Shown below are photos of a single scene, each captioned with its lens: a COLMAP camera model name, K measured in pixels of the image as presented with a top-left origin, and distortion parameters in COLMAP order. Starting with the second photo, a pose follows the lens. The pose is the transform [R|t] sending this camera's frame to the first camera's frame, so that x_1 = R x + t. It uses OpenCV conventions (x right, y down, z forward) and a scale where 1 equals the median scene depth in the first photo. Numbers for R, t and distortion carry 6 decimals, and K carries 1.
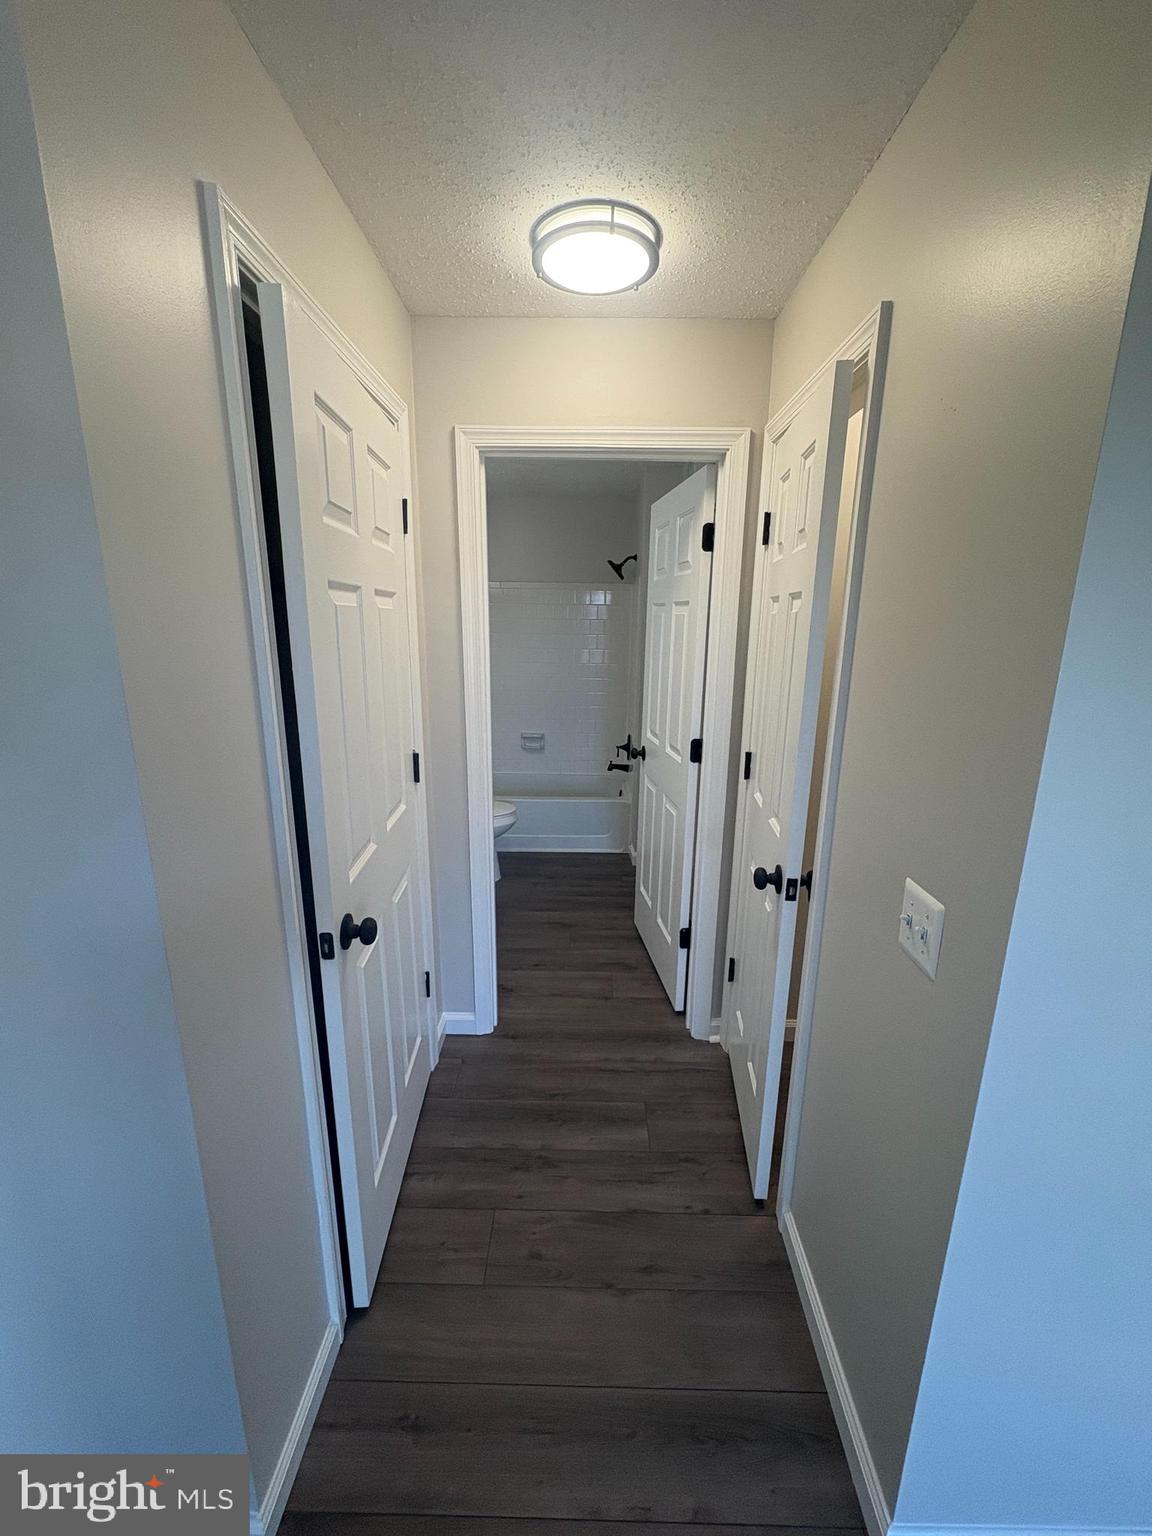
lens RADIAL K [[579.2, 0, 576.0], [0, 579.2, 768.0], [0, 0, 1]] dist [0.001786, 0.000547]
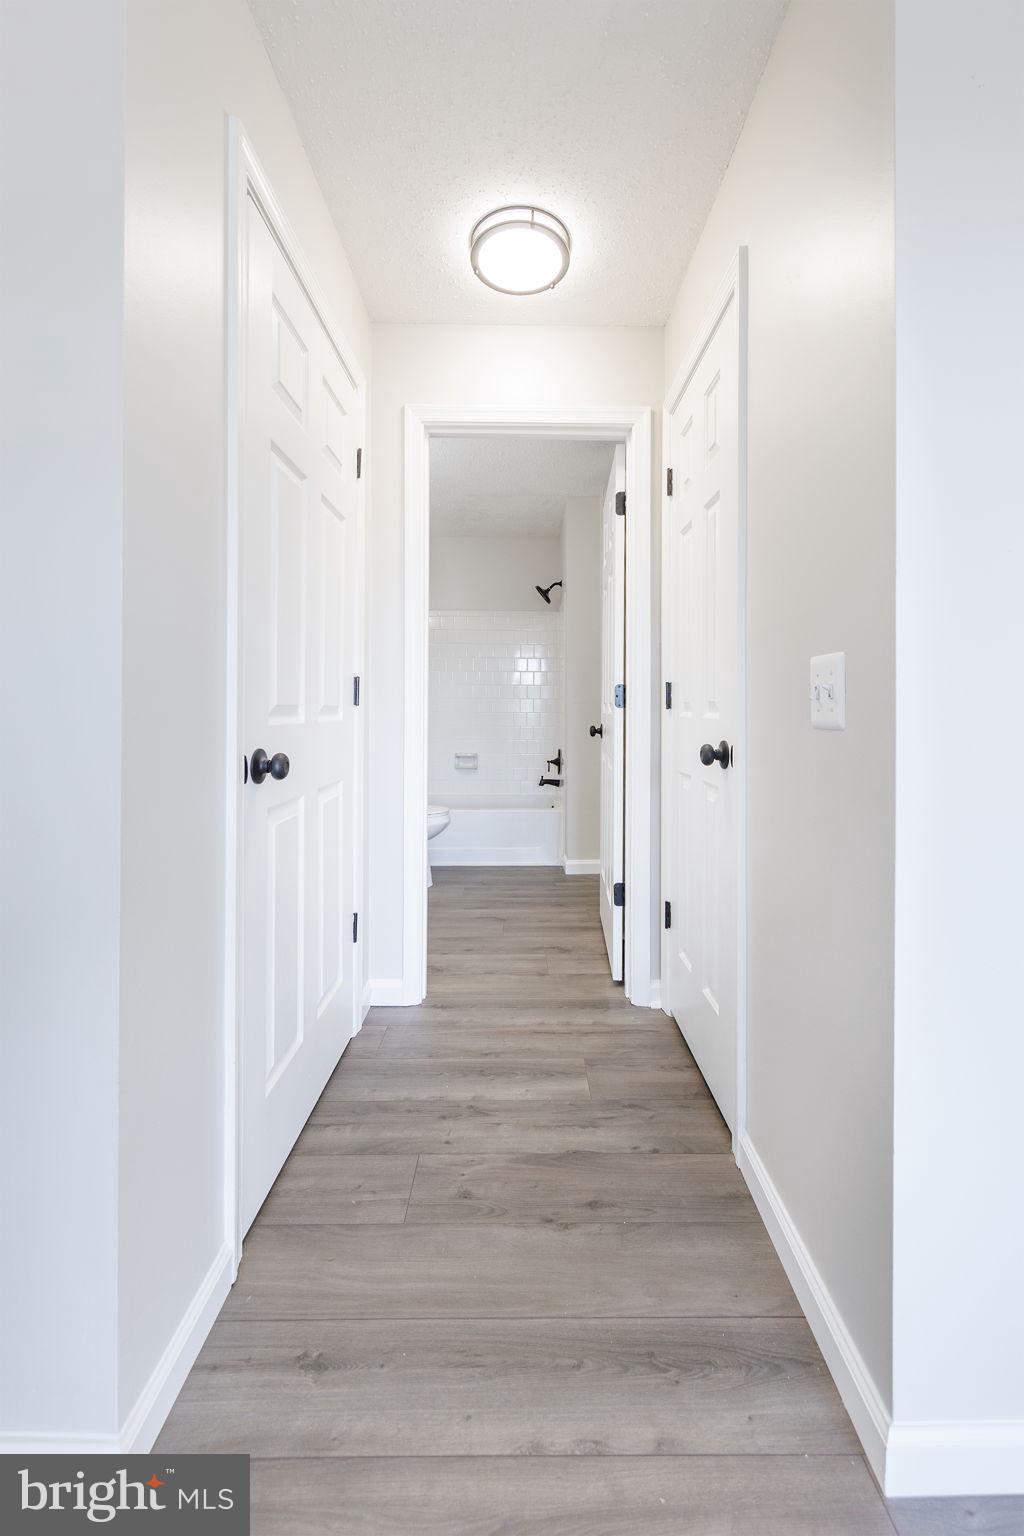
lens RADIAL K [[561.3, 0, 522.8], [0, 561.3, 701.9], [0, 0, 1]] dist [0.006914, -0.000302]
pose [[0.999626, -0.005969, 0.026671, -0.000015], [0.011686, 0.975502, -0.219678, 0.241149], [-0.024706, 0.219907, 0.975208, -0.000786]]
